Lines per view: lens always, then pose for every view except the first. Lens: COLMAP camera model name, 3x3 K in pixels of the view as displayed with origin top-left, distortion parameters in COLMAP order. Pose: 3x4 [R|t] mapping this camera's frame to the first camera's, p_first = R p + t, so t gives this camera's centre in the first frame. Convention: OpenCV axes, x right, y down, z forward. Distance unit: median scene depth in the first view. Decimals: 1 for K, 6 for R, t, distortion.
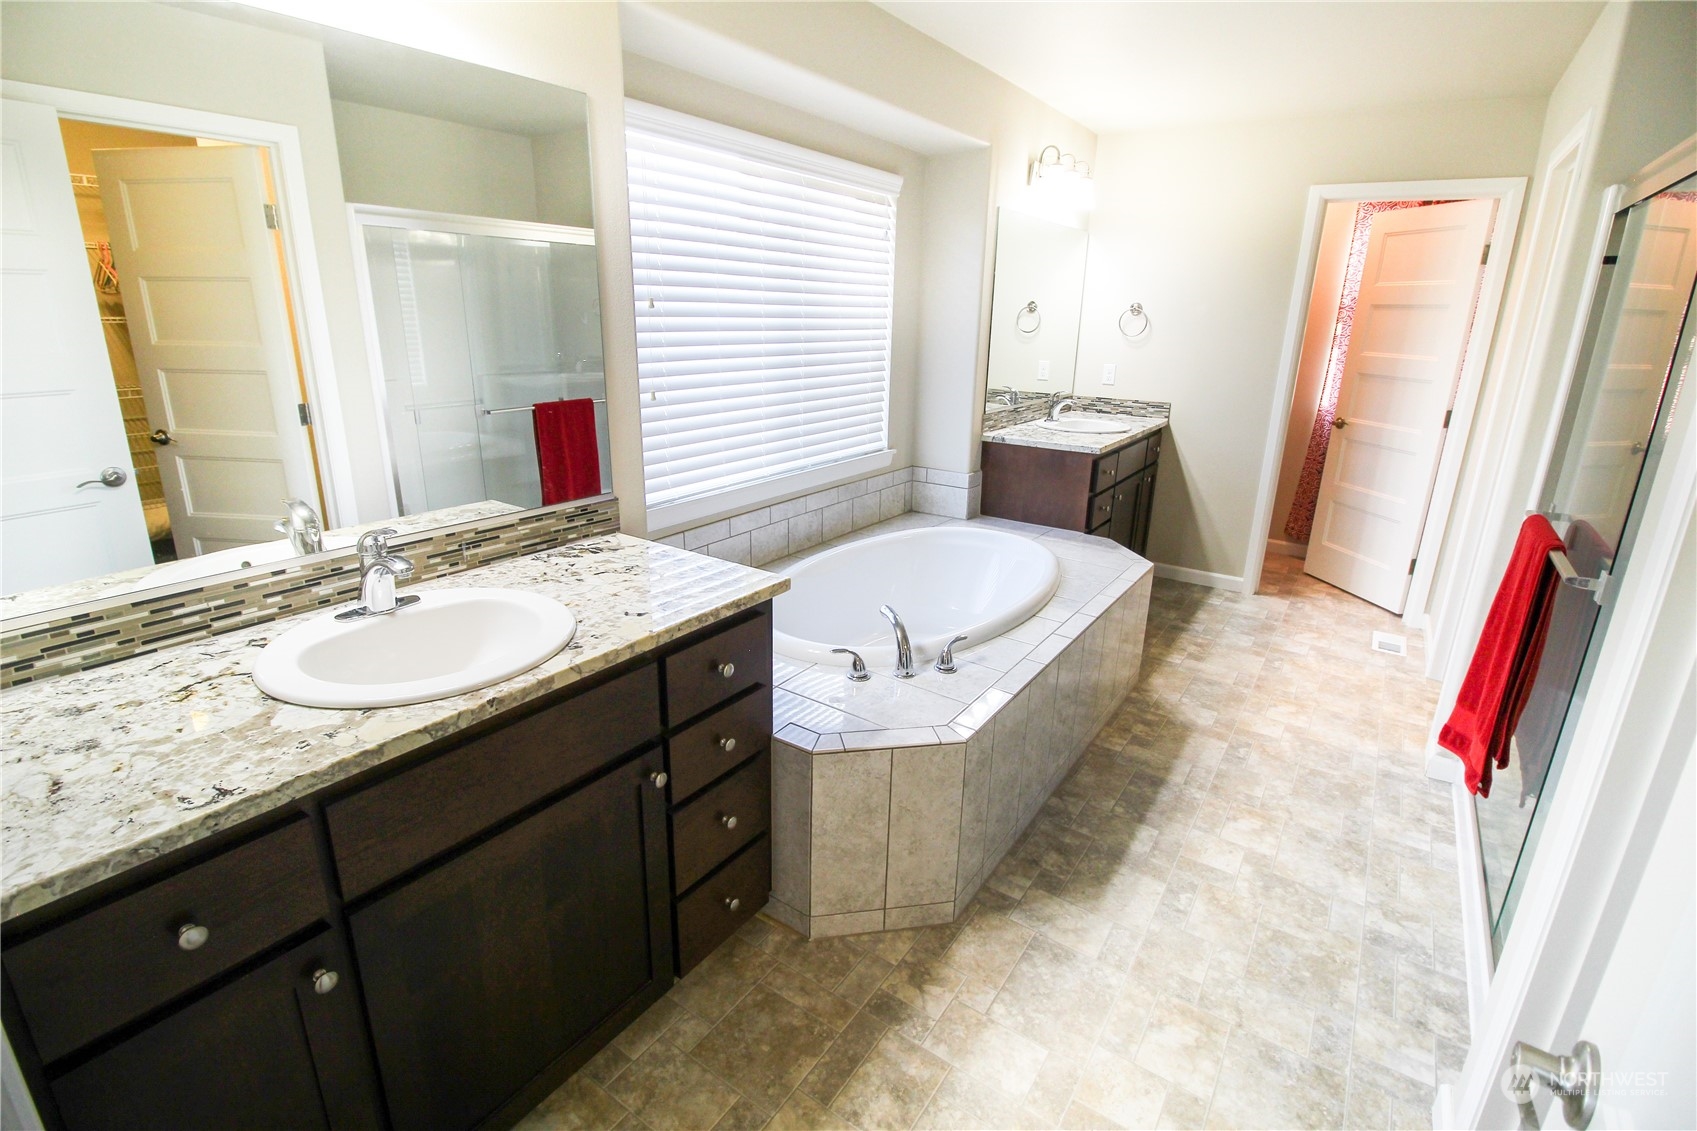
lens RADIAL K [[792.6, 0, 837.2], [0, 792.6, 555.0], [0, 0, 1]] dist [-0.001126, -0.002063]
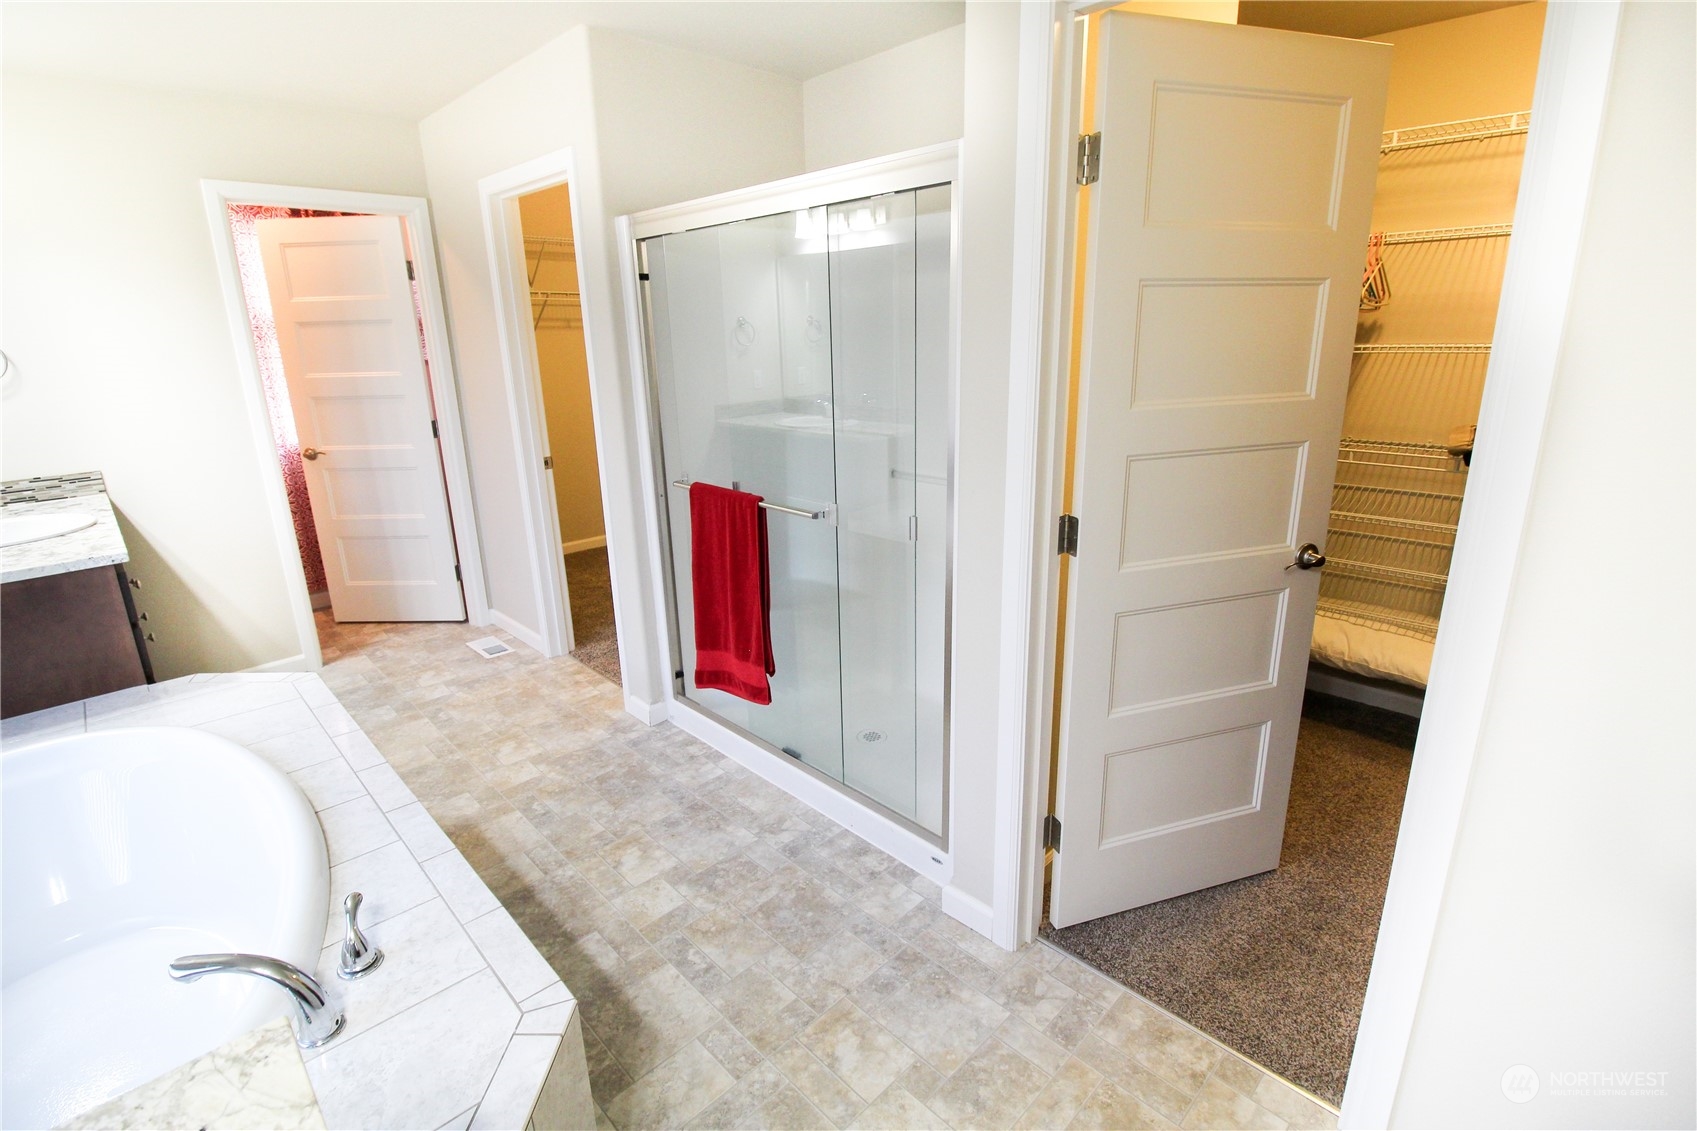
lens RADIAL K [[792.6, 0, 849.1], [0, 792.6, 552.4], [0, 0, 1]] dist [-0.001126, -0.002063]
pose [[0.174851, -0.294280, 0.939589, -0.157495], [0.318081, 0.920003, 0.228953, -0.093560], [-0.931800, 0.258832, 0.254468, 0.291858]]
